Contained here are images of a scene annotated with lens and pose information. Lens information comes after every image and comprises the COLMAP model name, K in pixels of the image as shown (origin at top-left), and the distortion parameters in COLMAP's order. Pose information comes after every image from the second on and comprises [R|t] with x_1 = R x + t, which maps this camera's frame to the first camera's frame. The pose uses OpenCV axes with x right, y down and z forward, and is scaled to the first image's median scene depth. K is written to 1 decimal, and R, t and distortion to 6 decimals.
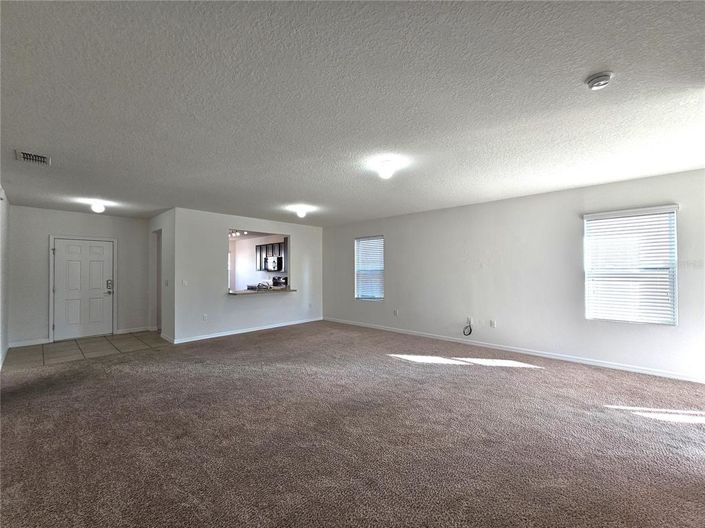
lens RADIAL K [[289.5, 0, 347.6], [0, 289.5, 267.6], [0, 0, 1]] dist [0.000423, 0.000085]
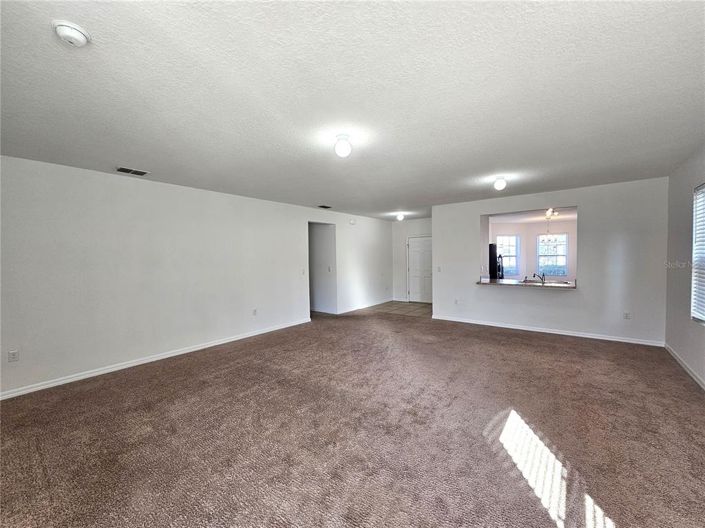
lens RADIAL K [[289.5, 0, 347.6], [0, 289.5, 267.6], [0, 0, 1]] dist [0.000423, 0.000085]
pose [[0.077942, 0.035265, -0.996334, 0.632504], [0.030072, 0.998836, 0.037706, -0.009091], [0.996504, -0.032901, 0.076790, 0.605452]]
